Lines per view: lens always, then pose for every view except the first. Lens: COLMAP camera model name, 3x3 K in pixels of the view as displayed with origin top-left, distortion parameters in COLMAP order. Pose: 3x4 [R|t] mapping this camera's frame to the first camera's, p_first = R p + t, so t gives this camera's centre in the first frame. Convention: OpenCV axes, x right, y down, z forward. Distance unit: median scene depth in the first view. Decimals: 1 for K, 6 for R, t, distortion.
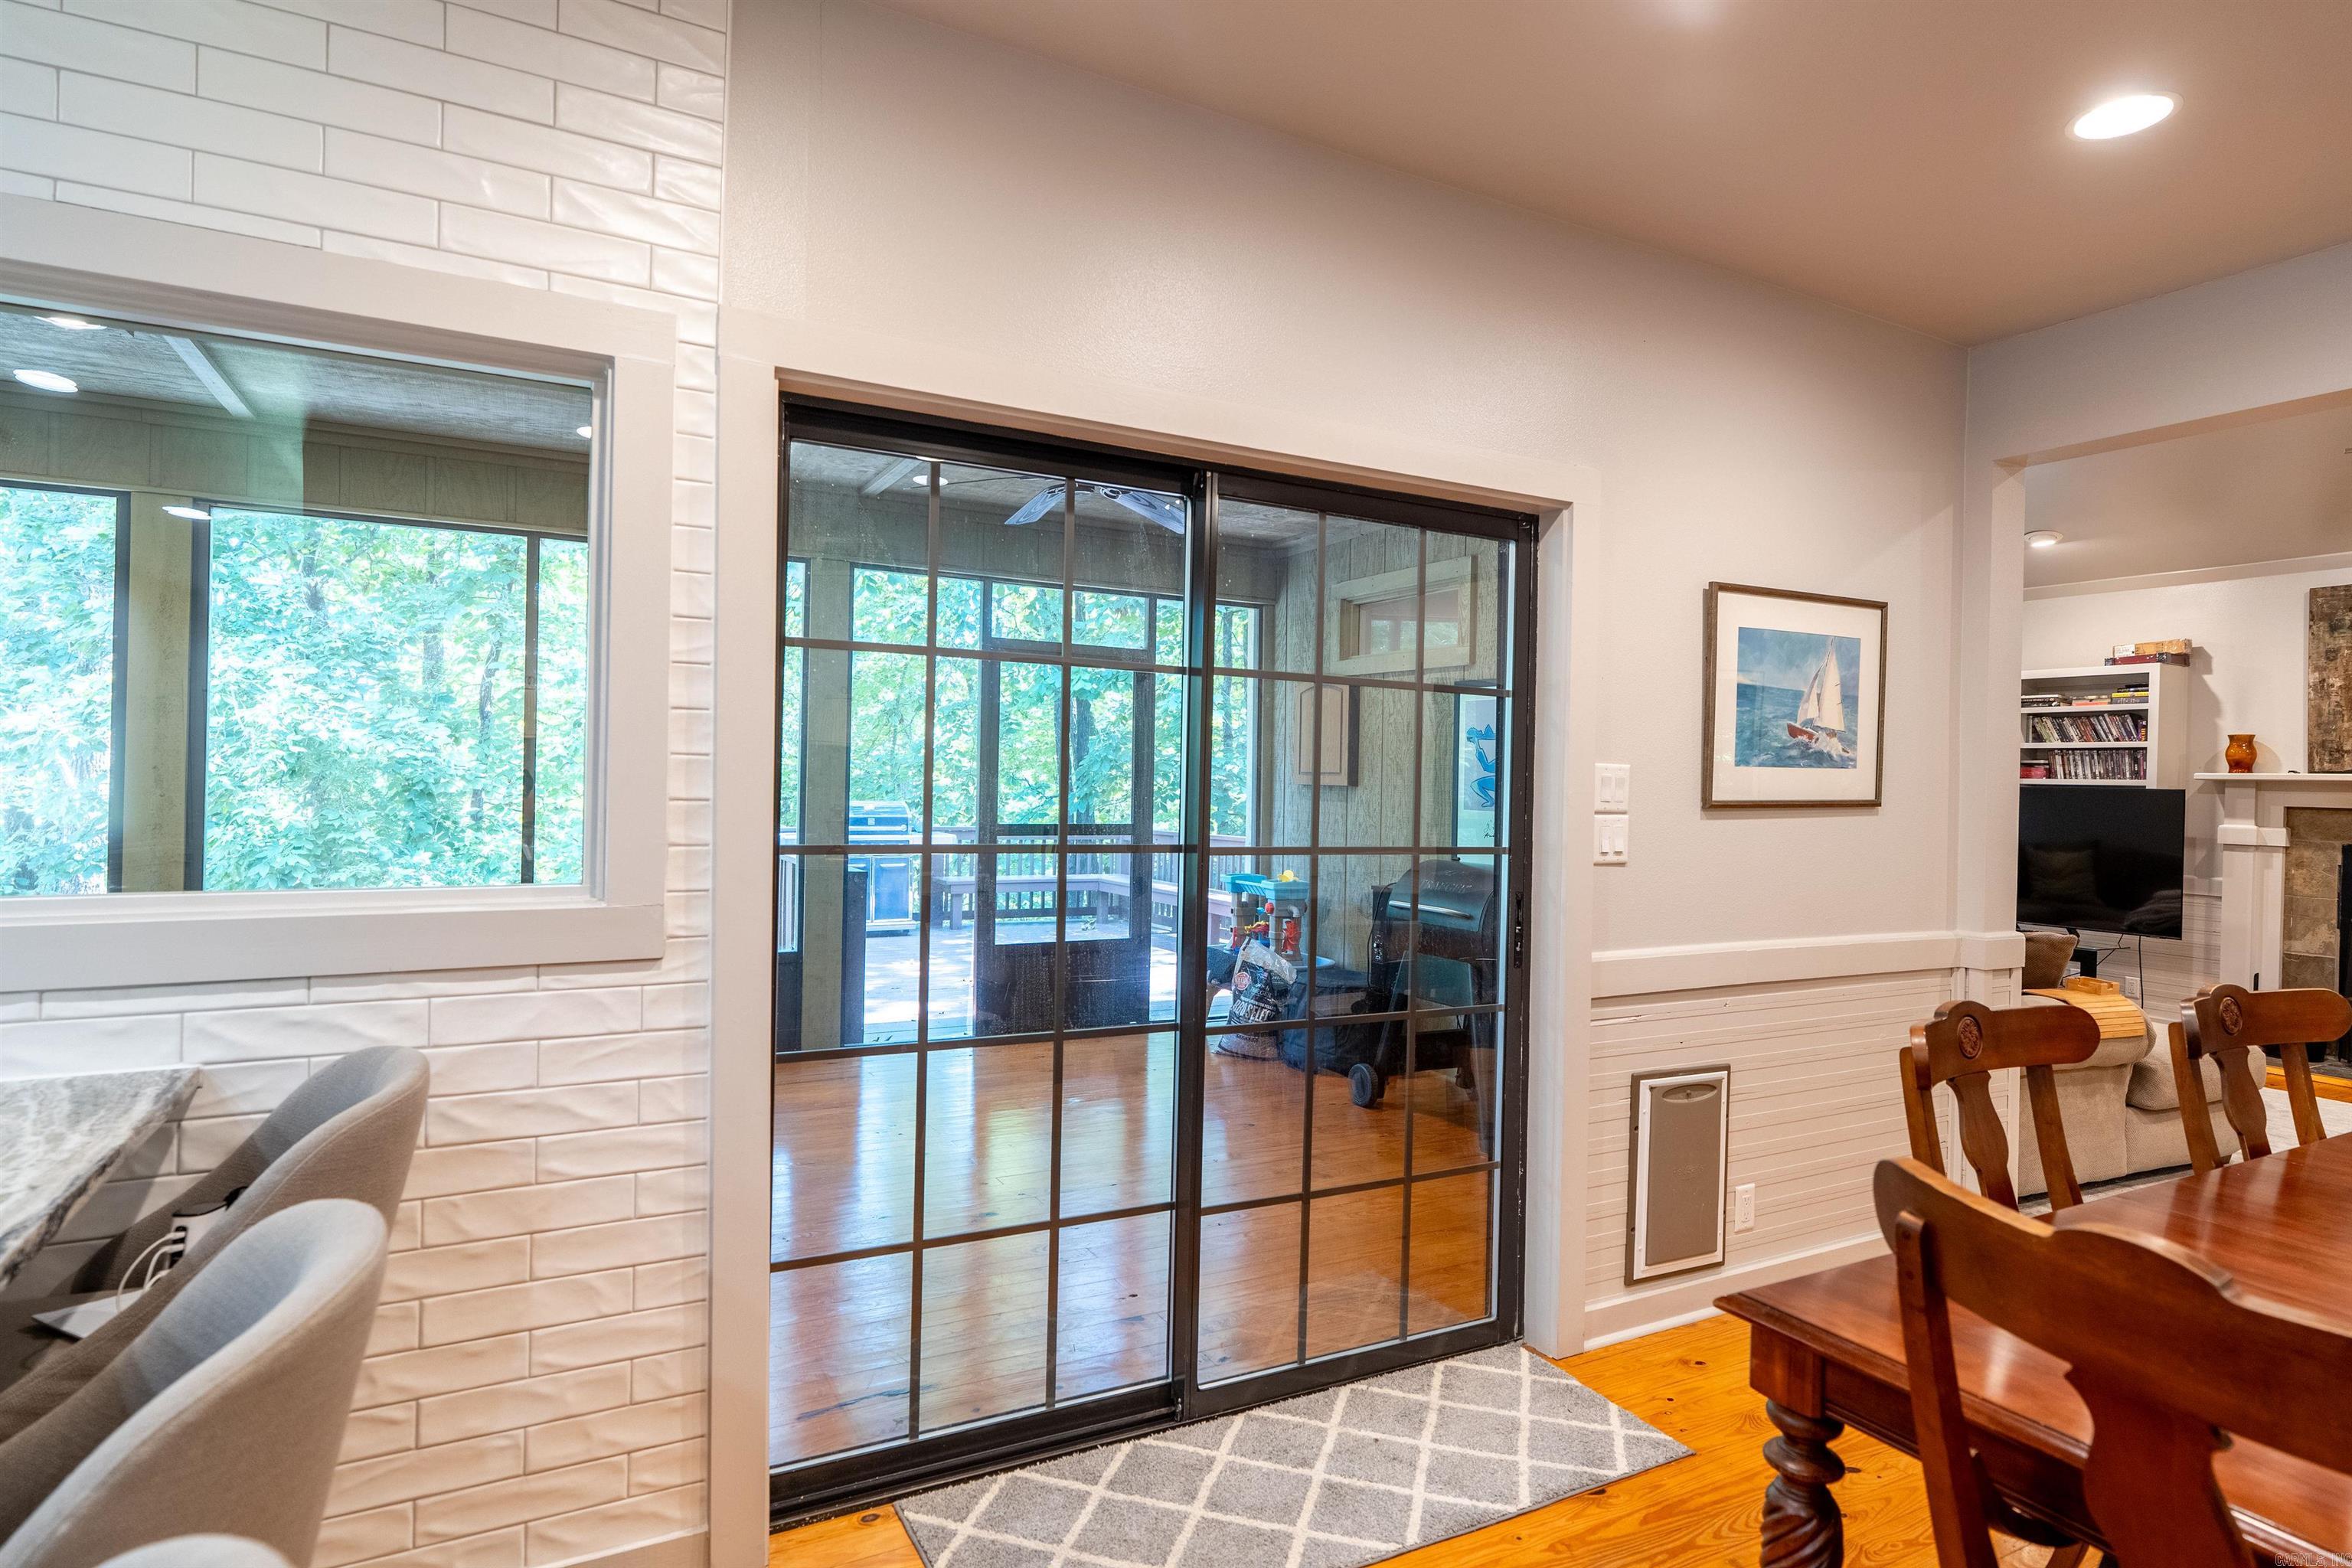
lens RADIAL K [[1228.4, 0, 1180.6], [0, 1228.4, 781.8], [0, 0, 1]] dist [-0.002905, -0.000340]
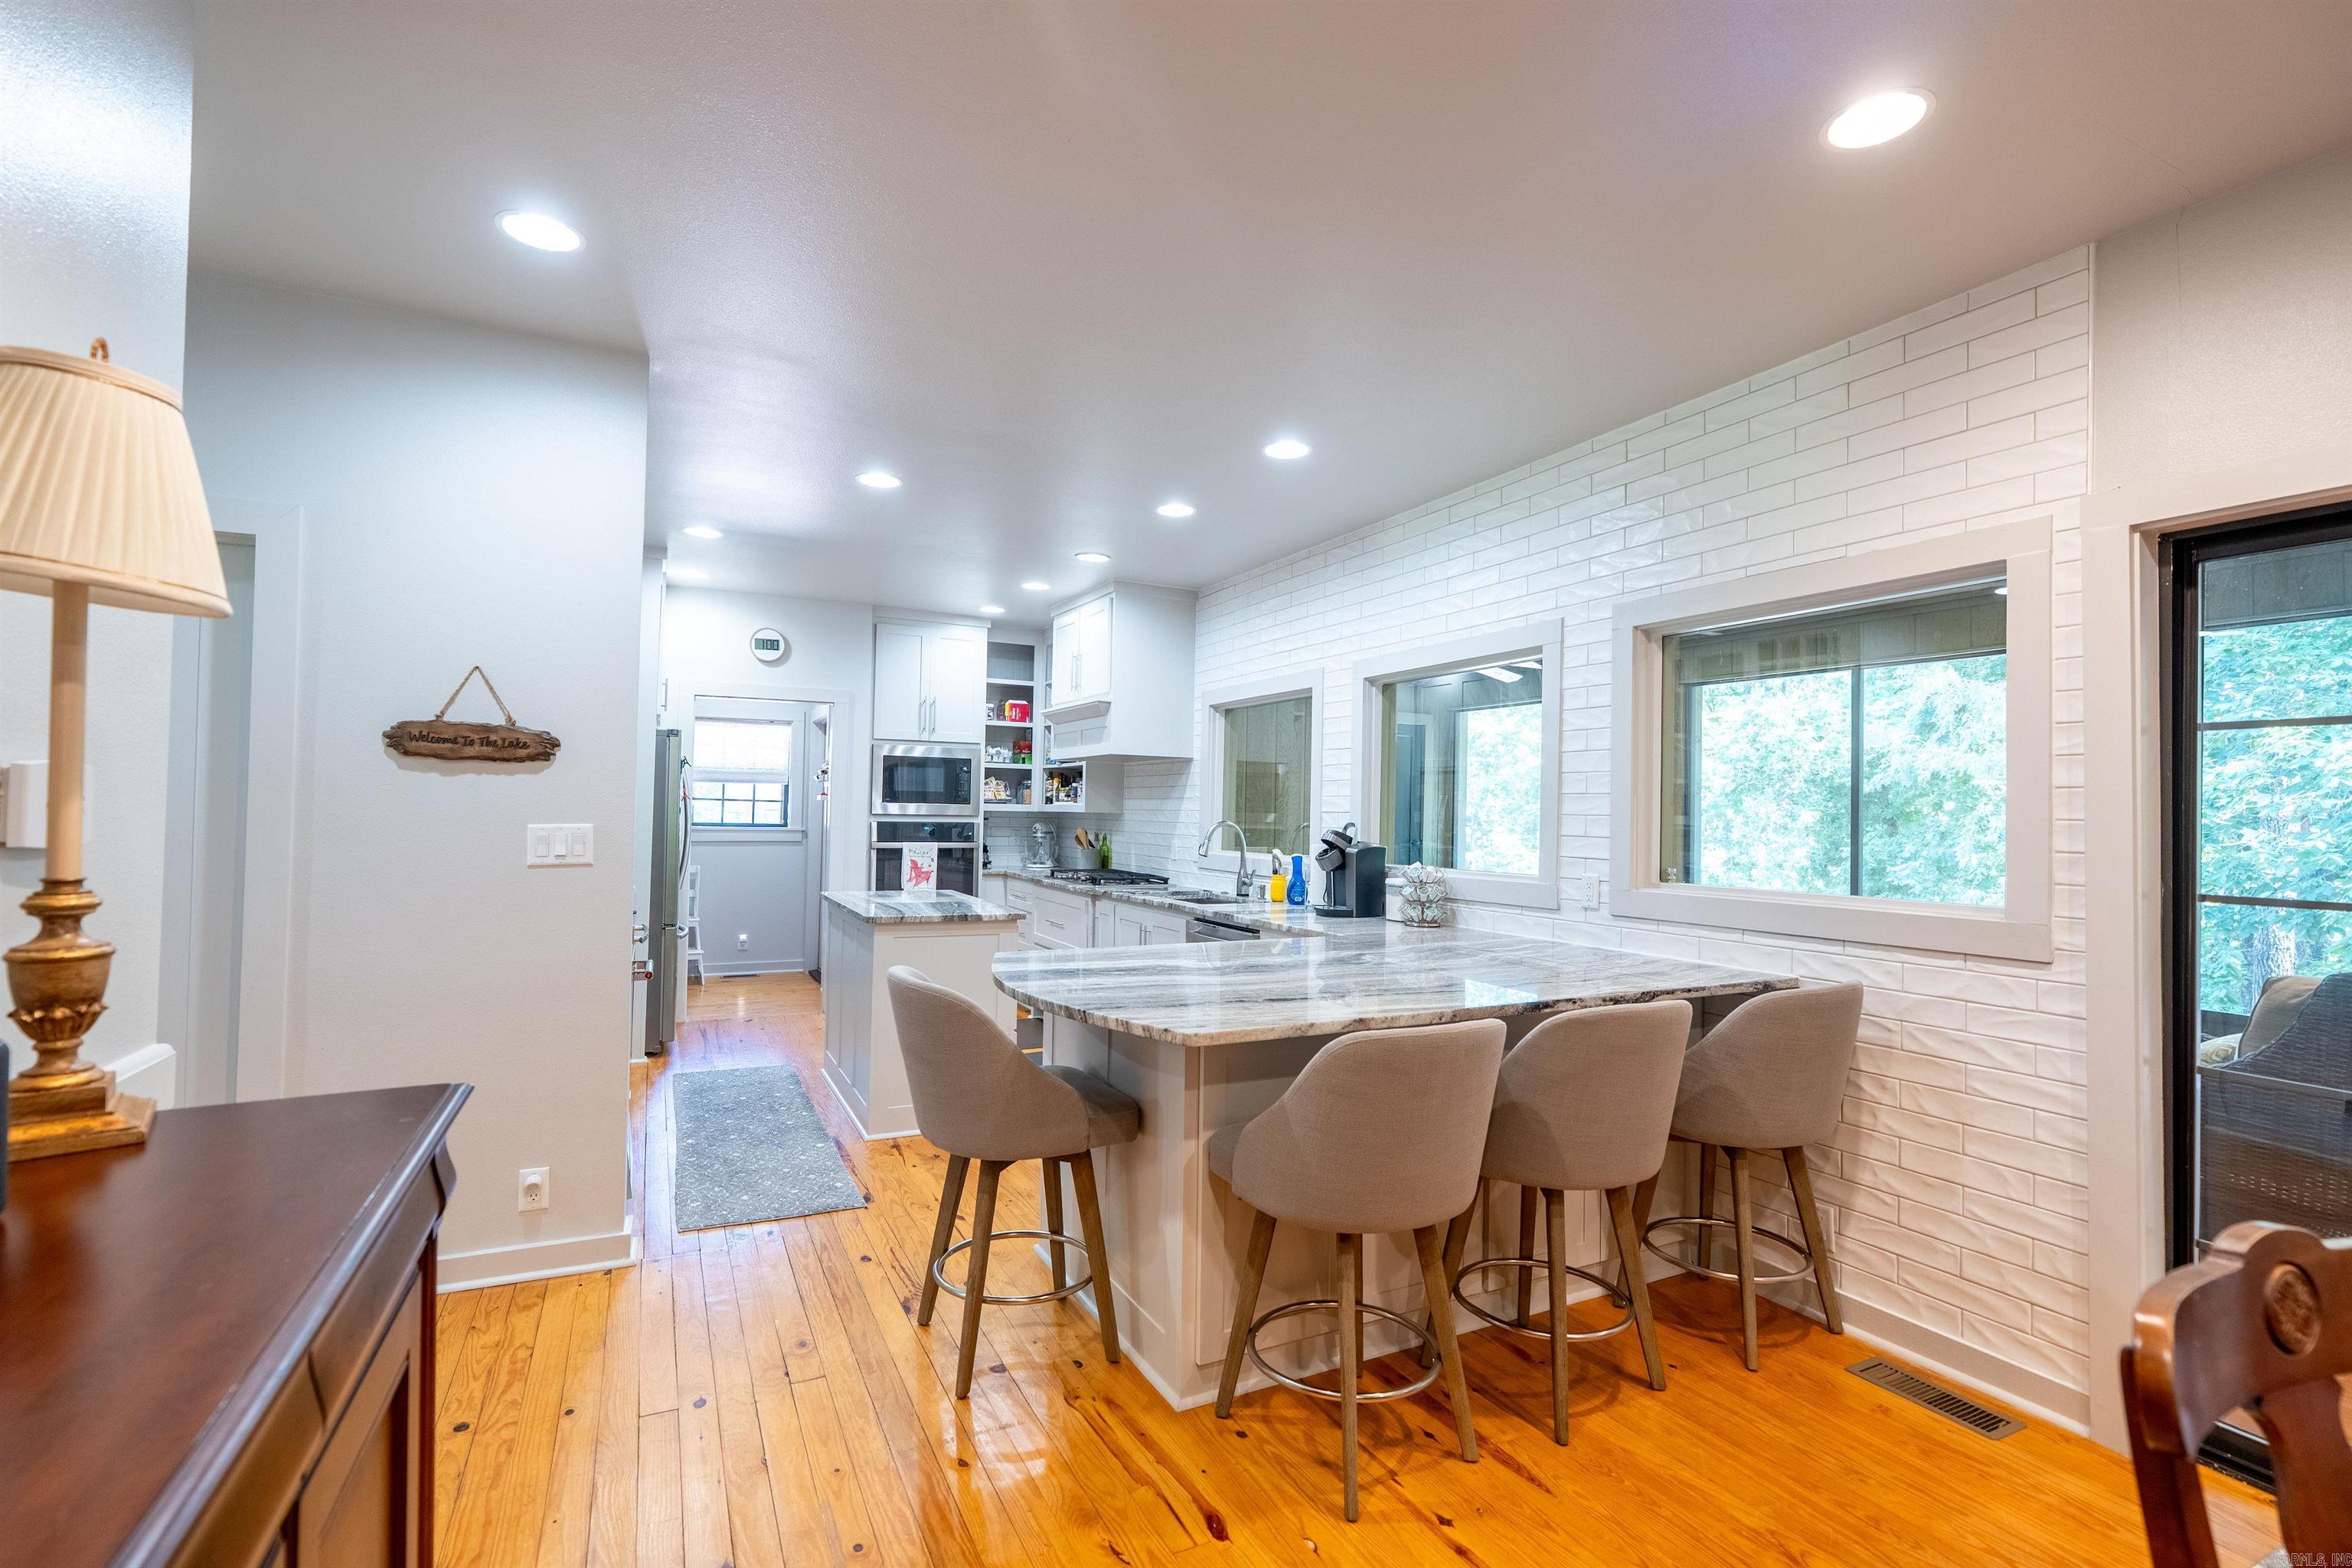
lens RADIAL K [[1054.7, 0, 1177.8], [0, 1054.7, 785.9], [0, 0, 1]] dist [-0.006696, 0.002749]
pose [[-0.021899, -0.046521, -0.998677, 0.248632], [-0.019466, 0.998747, -0.046097, 0.004115], [0.999571, 0.018431, -0.022777, 0.002564]]
